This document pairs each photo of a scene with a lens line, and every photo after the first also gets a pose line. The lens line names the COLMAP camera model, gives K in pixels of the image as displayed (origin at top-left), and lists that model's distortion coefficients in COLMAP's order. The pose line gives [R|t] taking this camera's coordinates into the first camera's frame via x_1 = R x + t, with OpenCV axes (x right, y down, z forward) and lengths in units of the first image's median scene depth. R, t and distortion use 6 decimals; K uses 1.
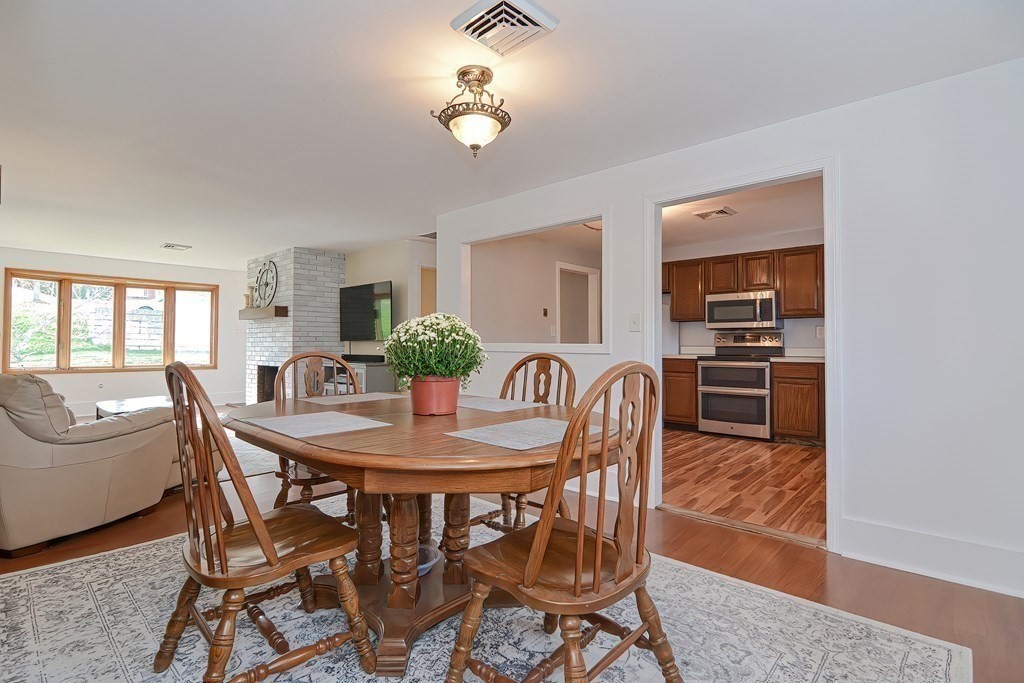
lens RADIAL K [[493.4, 0, 507.4], [0, 493.4, 331.7], [0, 0, 1]] dist [-0.001015, -0.008457]
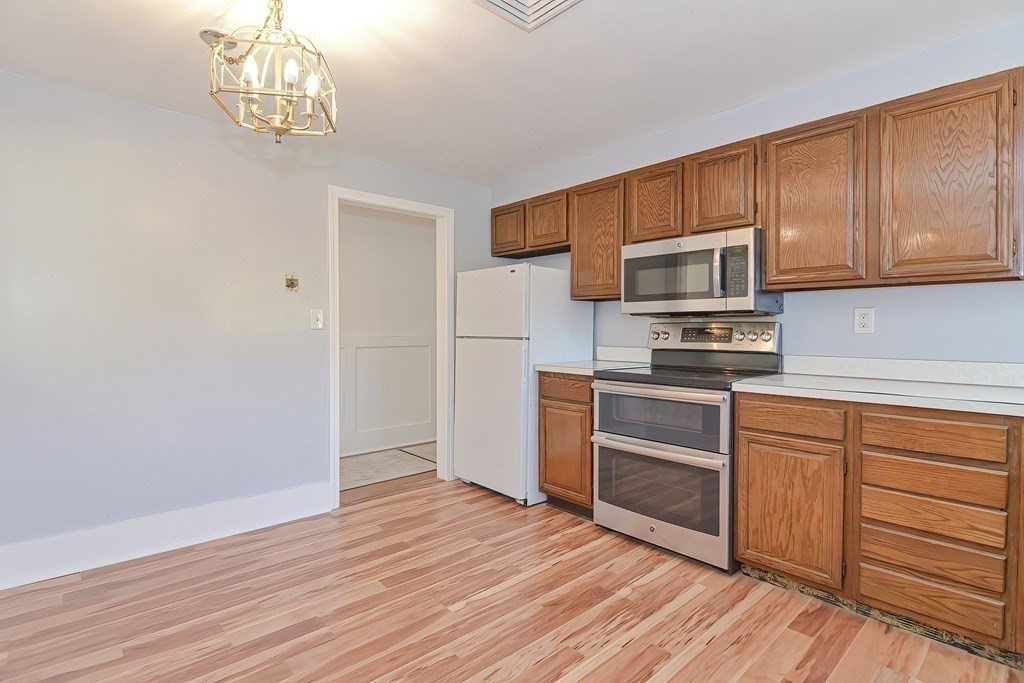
lens RADIAL K [[493.4, 0, 507.4], [0, 493.4, 331.7], [0, 0, 1]] dist [-0.001015, -0.008457]
pose [[0.994469, 0.002679, -0.104996, 0.355018], [0.000314, 0.999595, 0.028472, -0.002679], [0.105030, -0.028347, 0.994065, 0.513839]]
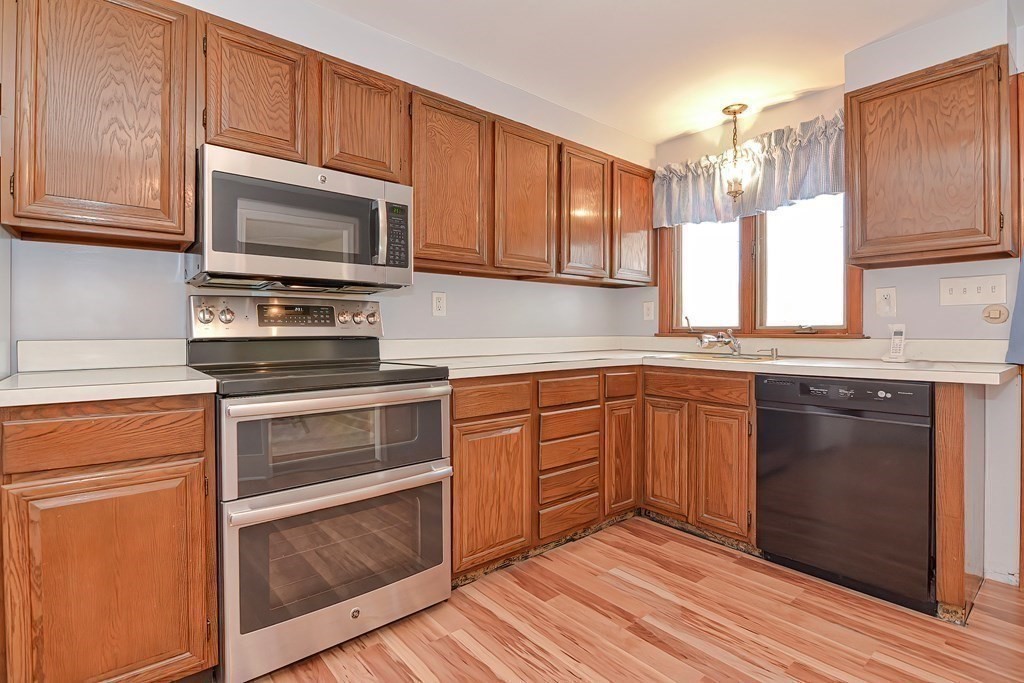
lens RADIAL K [[493.4, 0, 507.4], [0, 493.4, 331.7], [0, 0, 1]] dist [-0.001015, -0.008457]
pose [[0.156122, -0.000540, 0.987738, 0.173916], [-0.021268, 0.999766, 0.003909, 0.022327], [-0.987509, -0.021617, 0.156074, 0.834865]]
